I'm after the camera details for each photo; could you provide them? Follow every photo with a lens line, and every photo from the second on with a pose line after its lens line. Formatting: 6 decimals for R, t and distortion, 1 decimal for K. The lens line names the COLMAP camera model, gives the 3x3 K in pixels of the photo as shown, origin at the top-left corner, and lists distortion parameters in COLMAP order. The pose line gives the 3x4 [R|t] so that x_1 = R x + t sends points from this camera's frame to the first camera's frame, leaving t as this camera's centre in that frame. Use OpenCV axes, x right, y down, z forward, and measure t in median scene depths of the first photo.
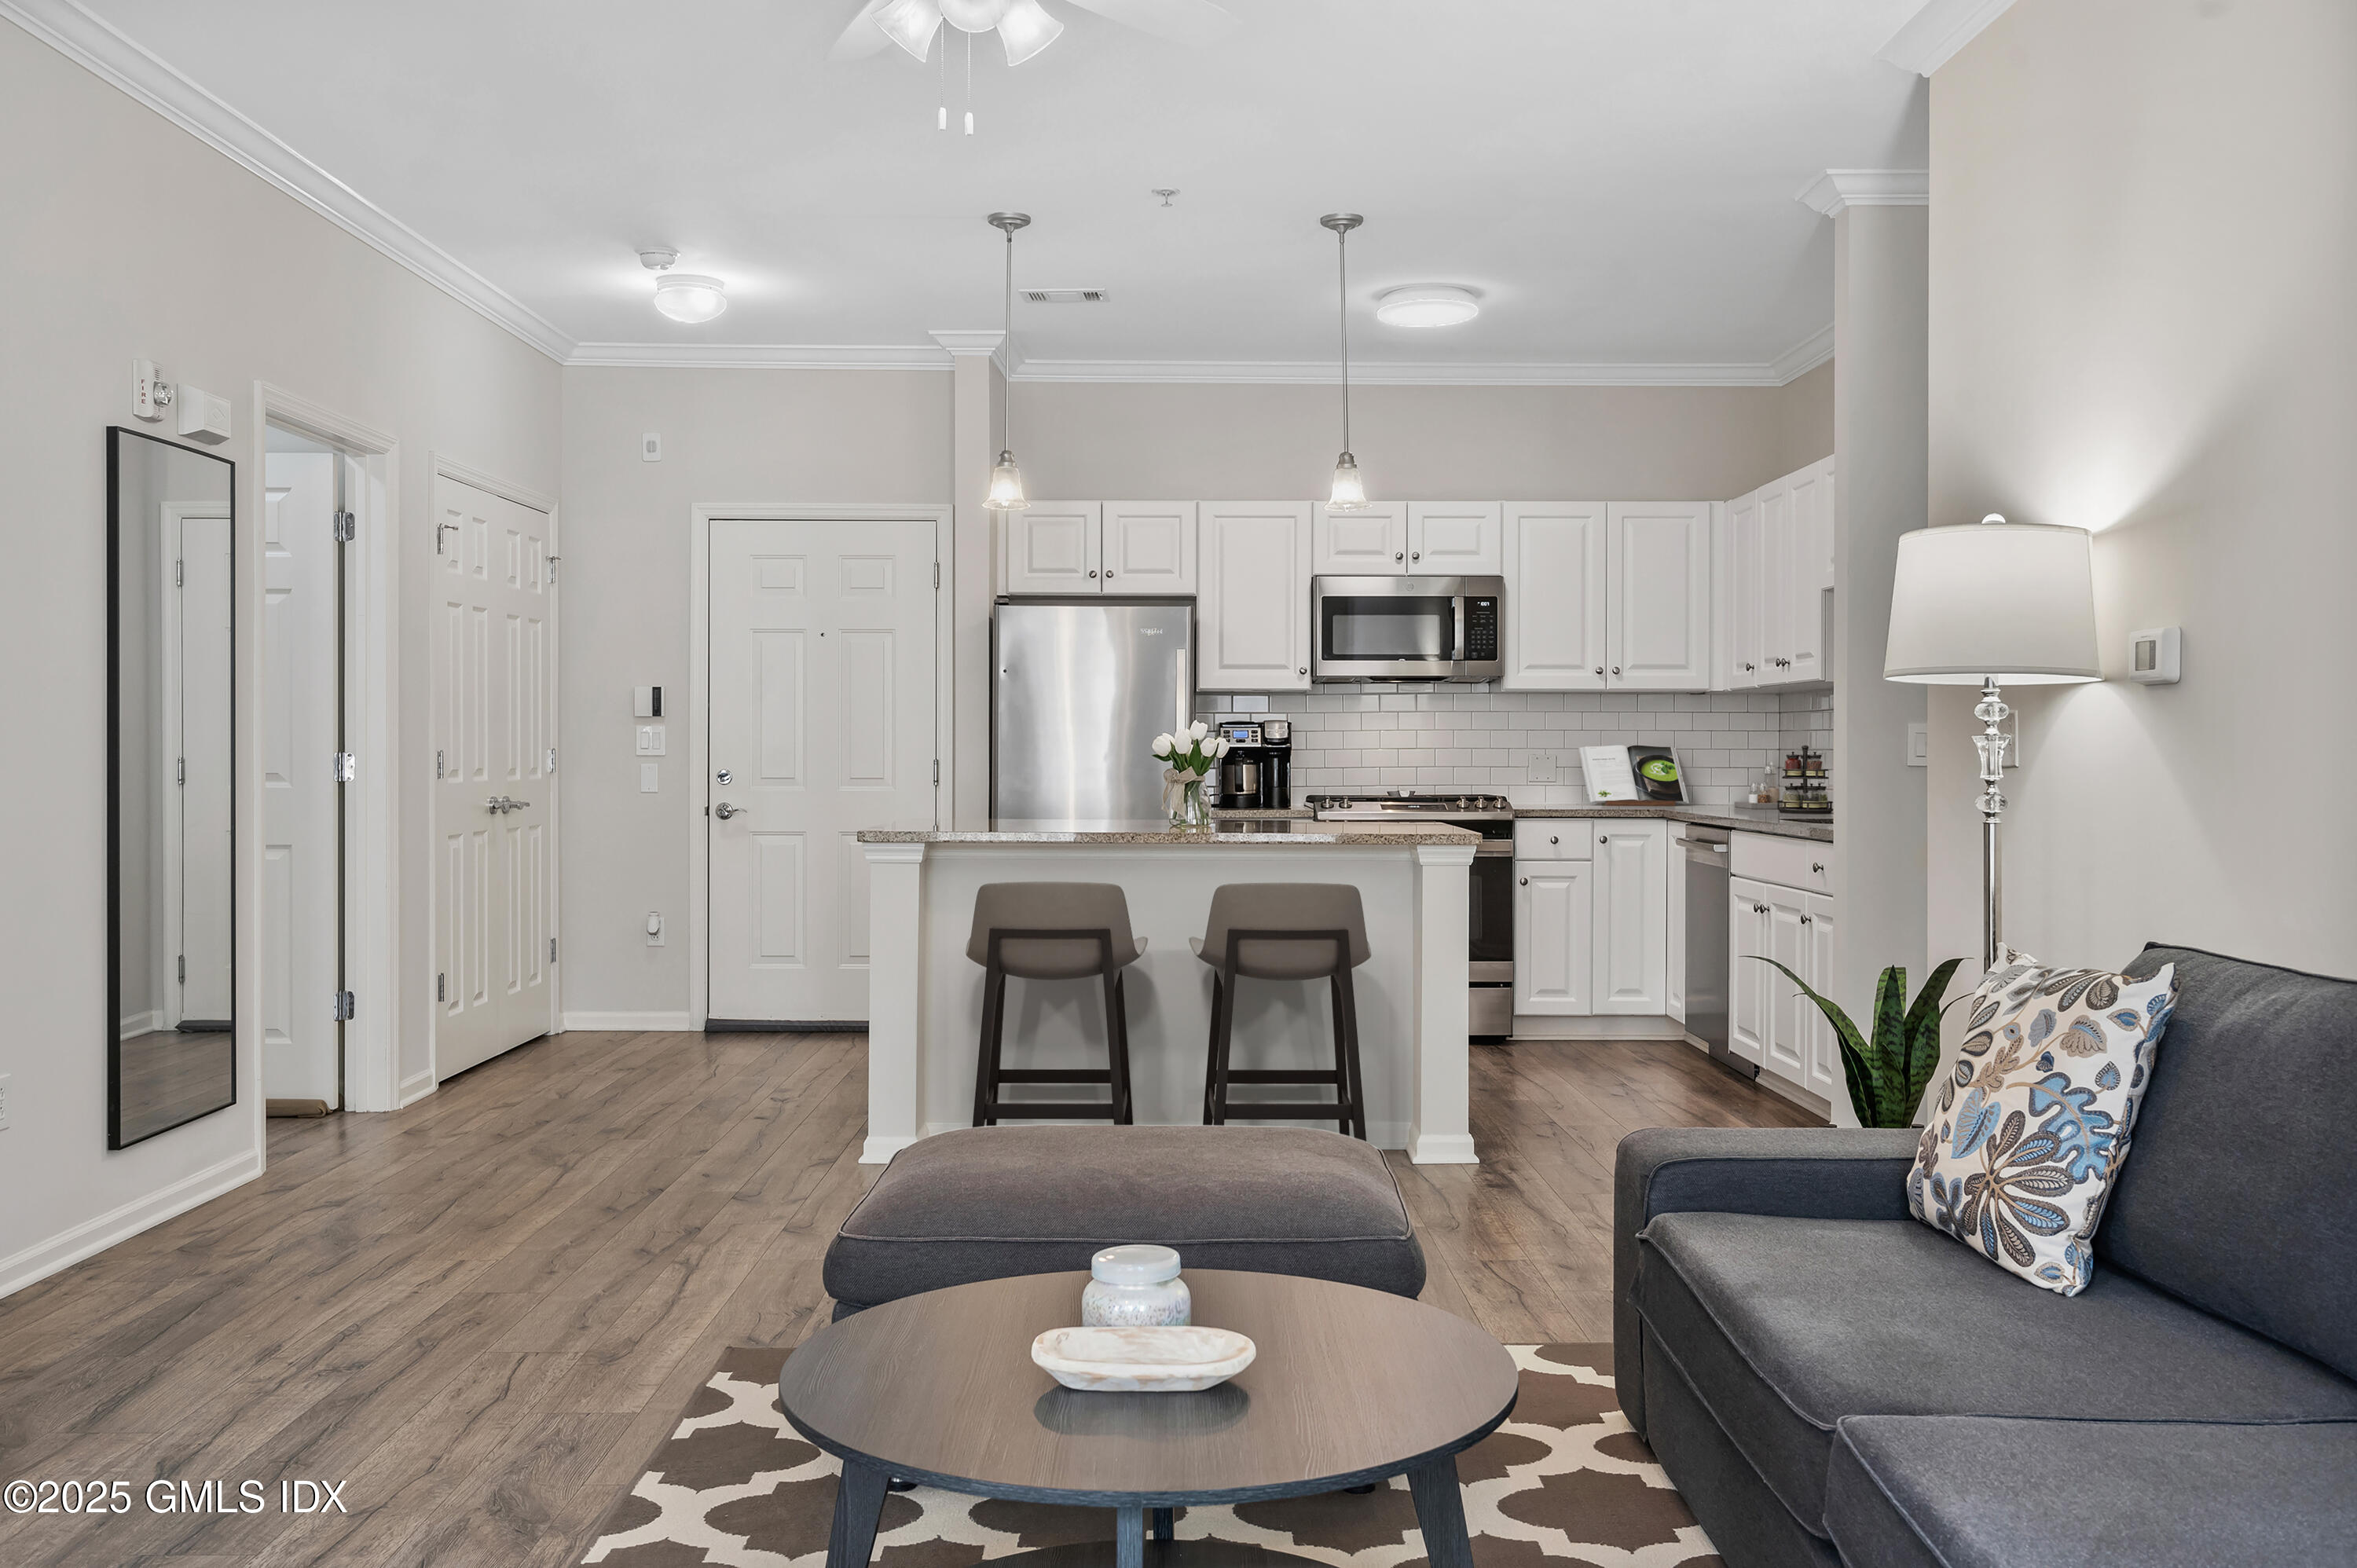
lens RADIAL K [[2044.4, 0, 1178.2], [0, 2044.4, 758.2], [0, 0, 1]] dist [0.008055, -0.000660]
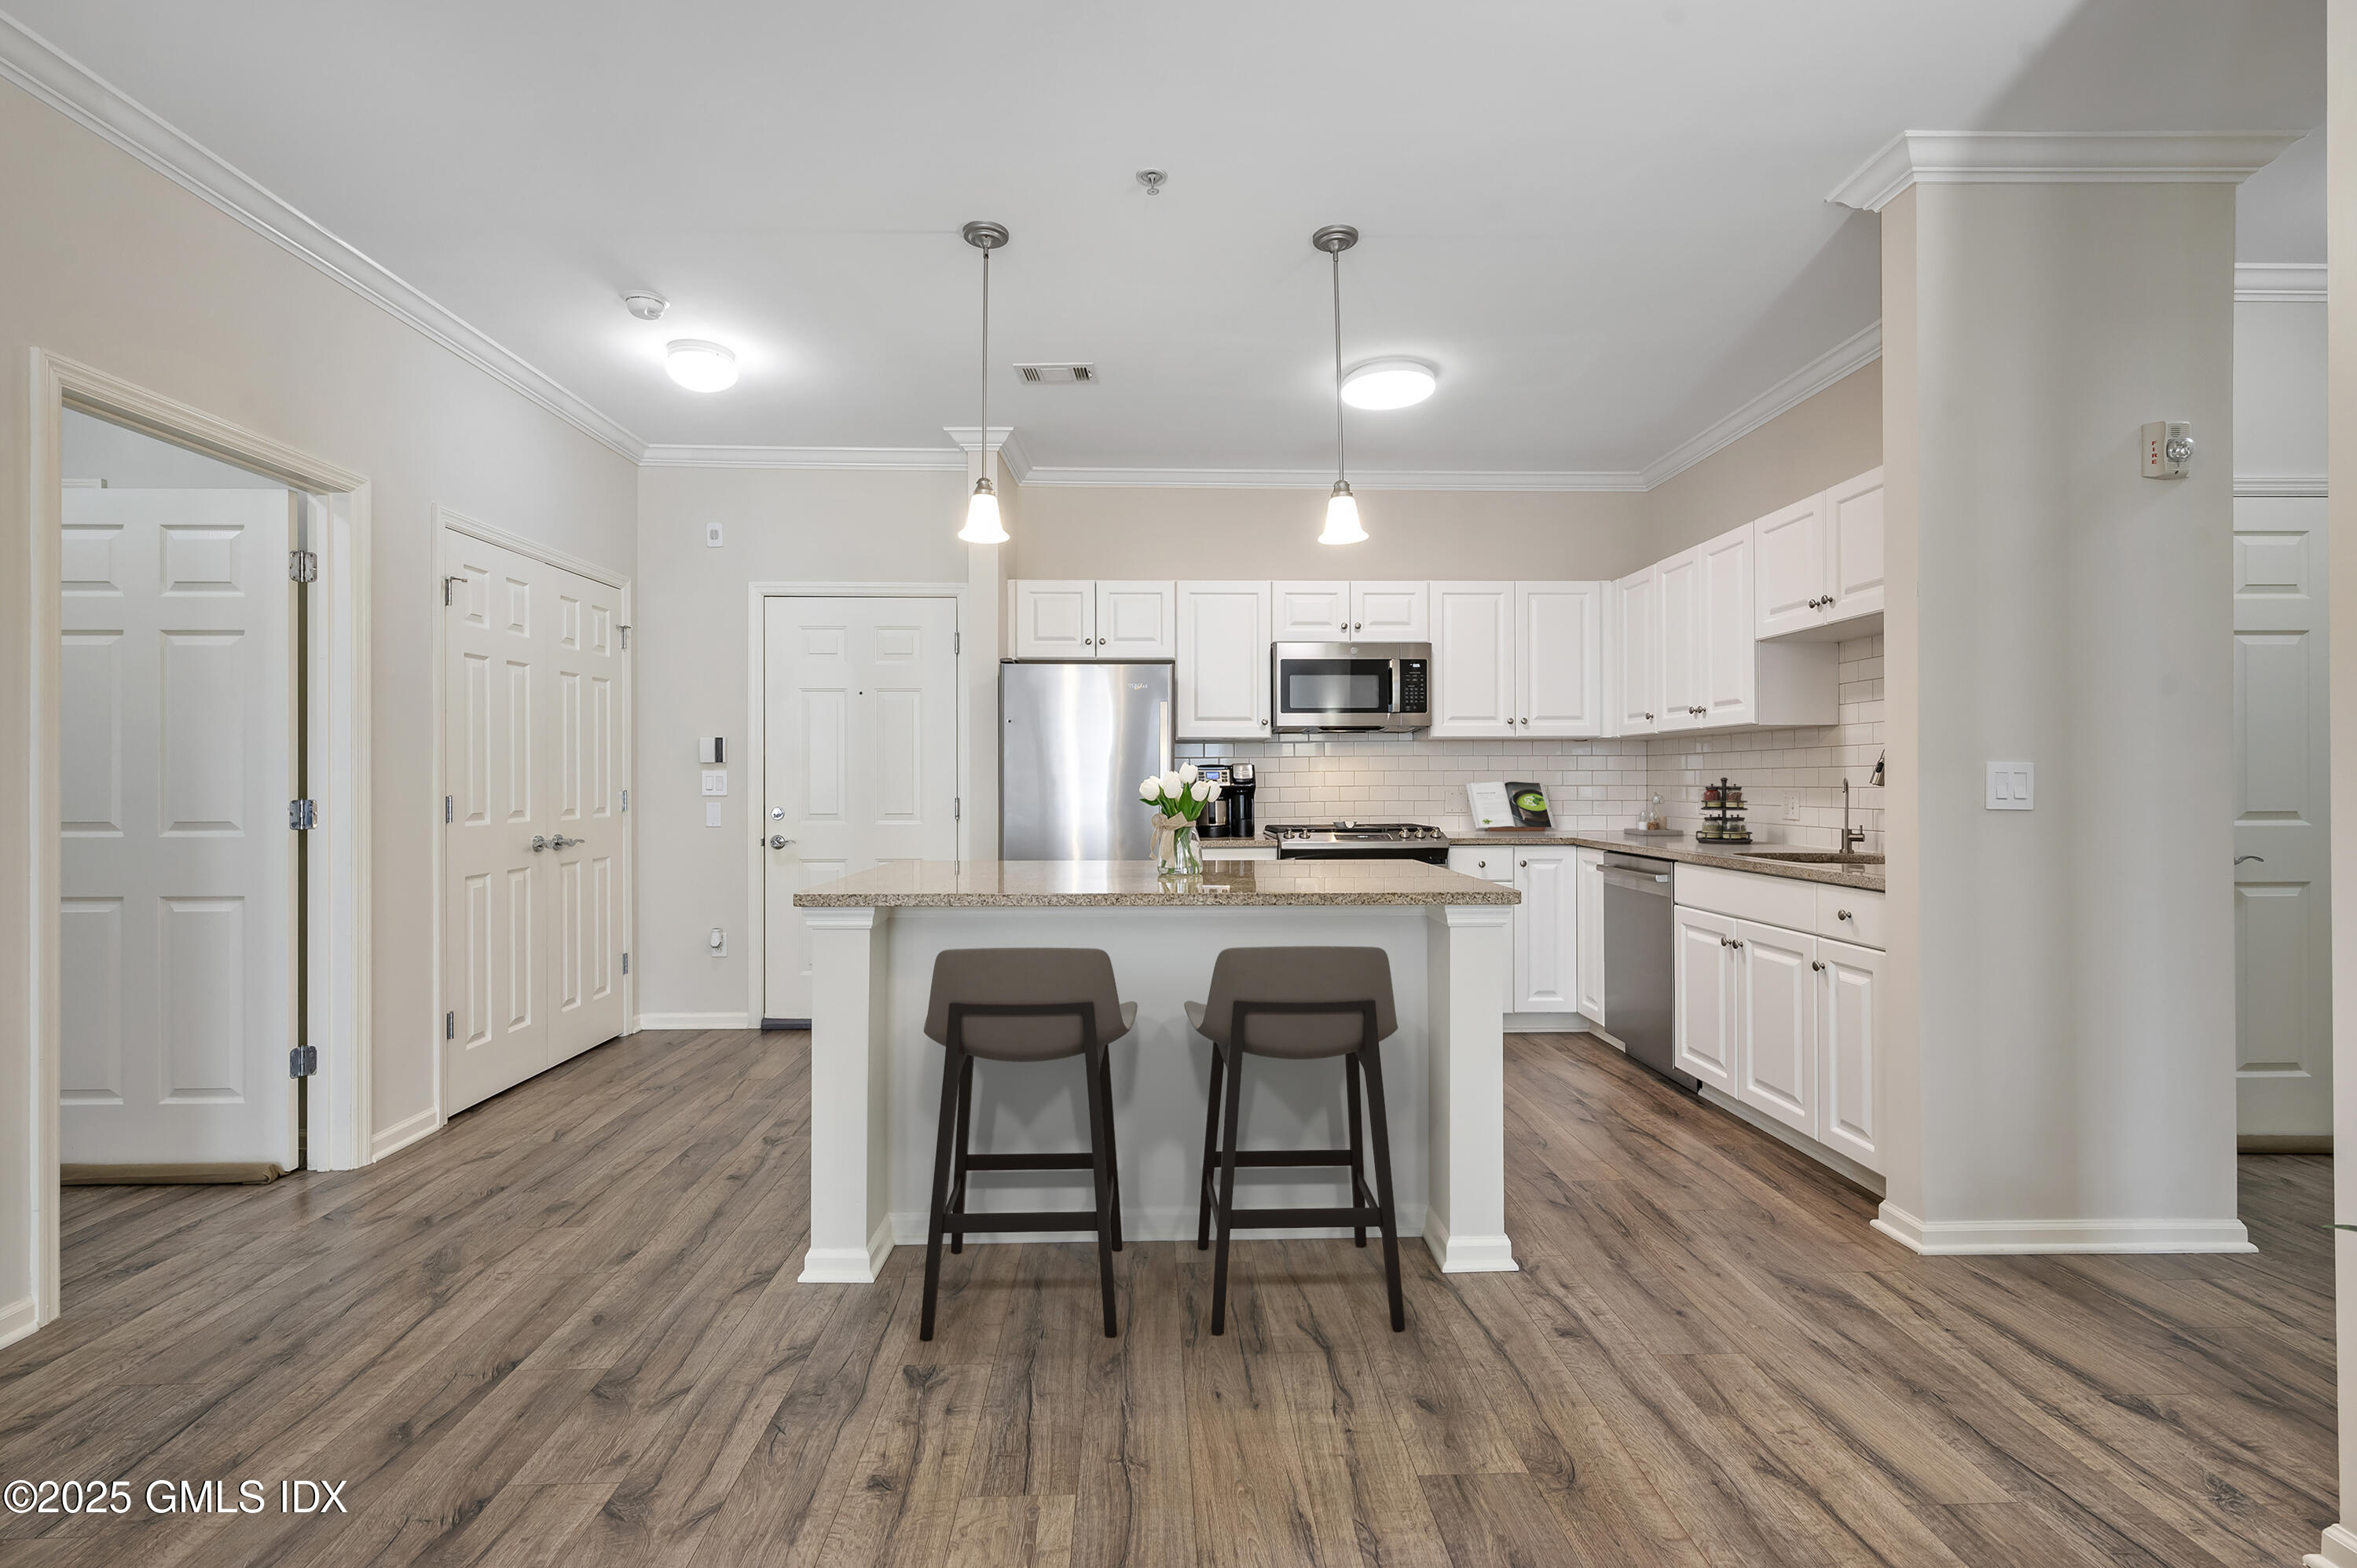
lens RADIAL K [[1045.5, 0, 1178.5], [0, 1045.5, 784.0], [0, 0, 1]] dist [-0.001947, -0.000062]
pose [[0.999662, -0.004781, 0.025553, -0.005757], [0.004821, 0.999987, -0.001501, -0.006477], [-0.025546, 0.001624, 0.999672, 0.431068]]
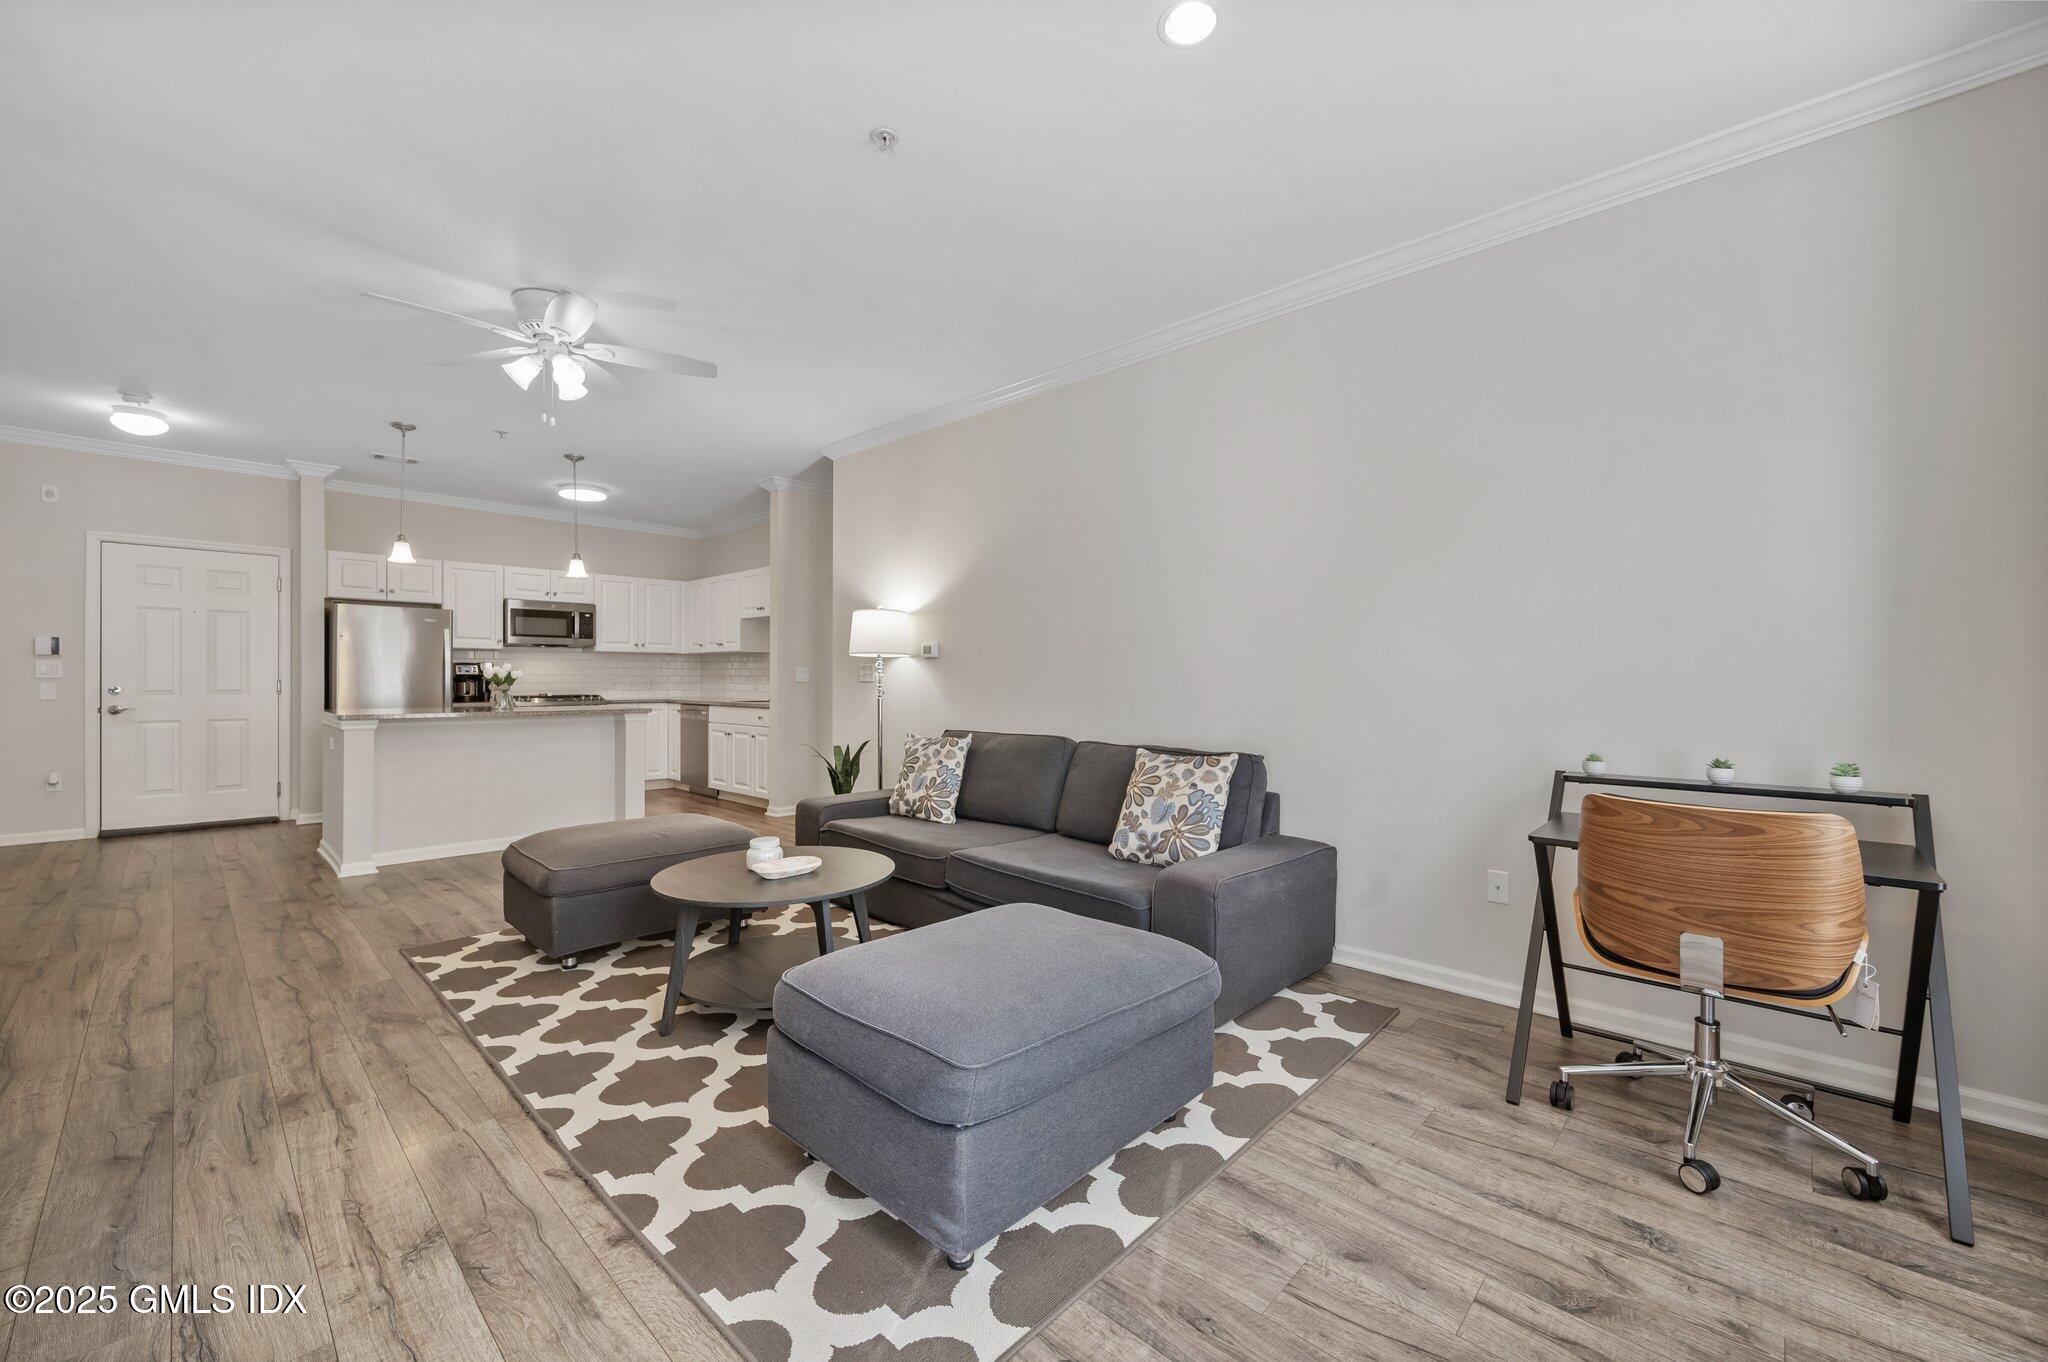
lens RADIAL K [[815.5, 0, 1024.0], [0, 815.5, 681.0], [0, 0, 1]] dist [0.000864, 0.000096]
pose [[0.691880, -0.001925, 0.722010, -0.208634], [0.000599, 0.999998, 0.002093, 0.000224], [-0.722013, -0.001015, 0.691879, -0.043967]]
